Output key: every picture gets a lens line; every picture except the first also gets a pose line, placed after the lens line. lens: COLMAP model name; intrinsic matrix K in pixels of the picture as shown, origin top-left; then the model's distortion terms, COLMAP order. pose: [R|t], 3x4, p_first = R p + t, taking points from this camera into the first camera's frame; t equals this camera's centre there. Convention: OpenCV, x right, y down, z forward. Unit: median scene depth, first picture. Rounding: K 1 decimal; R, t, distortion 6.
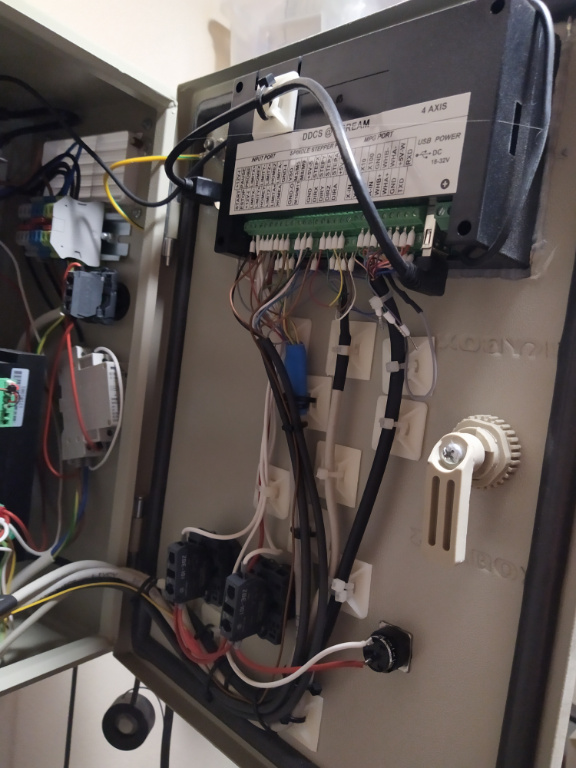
lens RADIAL K [[573.7, 0, 292.3], [0, 573.7, 383.2], [0, 0, 1]] dist [0.044677, -0.072971]
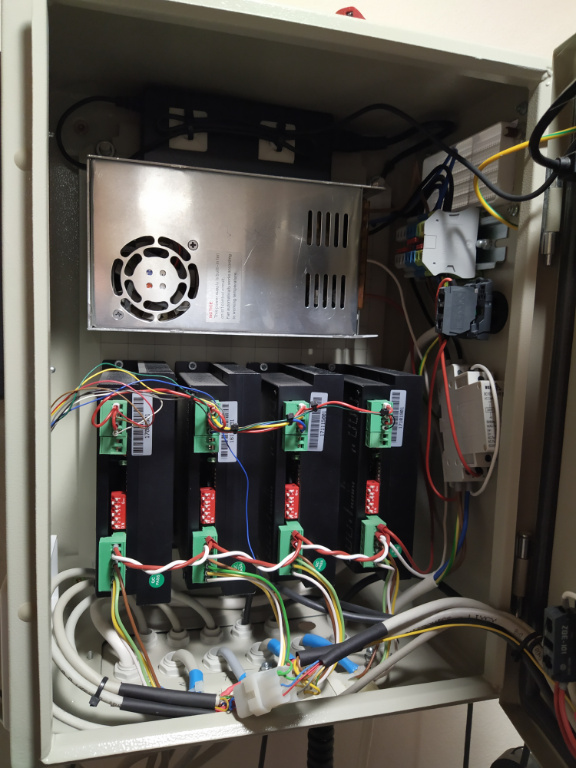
lens RADIAL K [[573.7, 0, 284.0], [0, 573.7, 384.6], [0, 0, 1]] dist [0.044677, -0.072971]
pose [[0.759991, -0.027847, -0.649337, 0.033450], [0.022844, 0.999609, -0.016132, -0.023384], [0.649532, -0.002573, 0.760330, 0.100226]]
